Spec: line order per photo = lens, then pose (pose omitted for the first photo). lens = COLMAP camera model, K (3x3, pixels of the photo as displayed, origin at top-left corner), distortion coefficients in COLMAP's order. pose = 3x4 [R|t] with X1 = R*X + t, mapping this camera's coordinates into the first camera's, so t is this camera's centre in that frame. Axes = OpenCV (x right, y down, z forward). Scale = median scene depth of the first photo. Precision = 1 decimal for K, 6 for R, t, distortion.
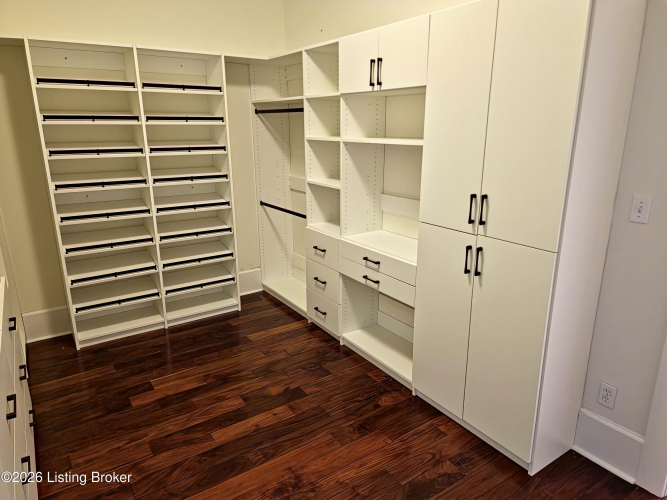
lens RADIAL K [[448.0, 0, 333.8], [0, 448.0, 250.3], [0, 0, 1]] dist [-0.002438, -0.003334]
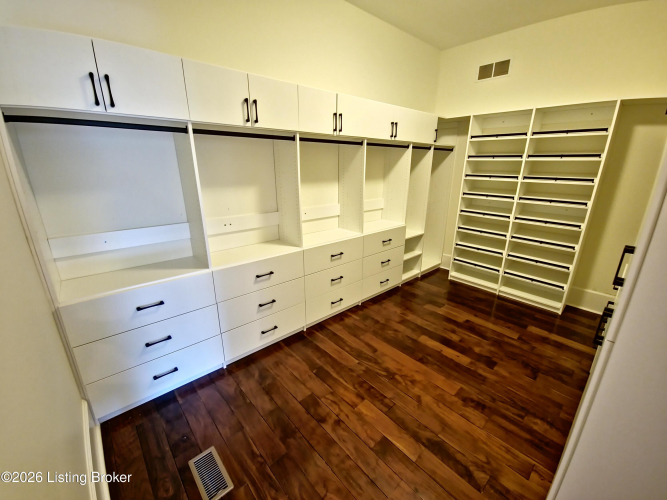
lens RADIAL K [[280.4, 0, 333.0], [0, 280.4, 248.5], [0, 0, 1]] dist [0.001038, -0.000289]
pose [[0.124142, 0.301411, -0.945378, 0.452847], [-0.271145, 0.926792, 0.259880, -0.074537], [0.954500, 0.224072, 0.196780, 0.255504]]
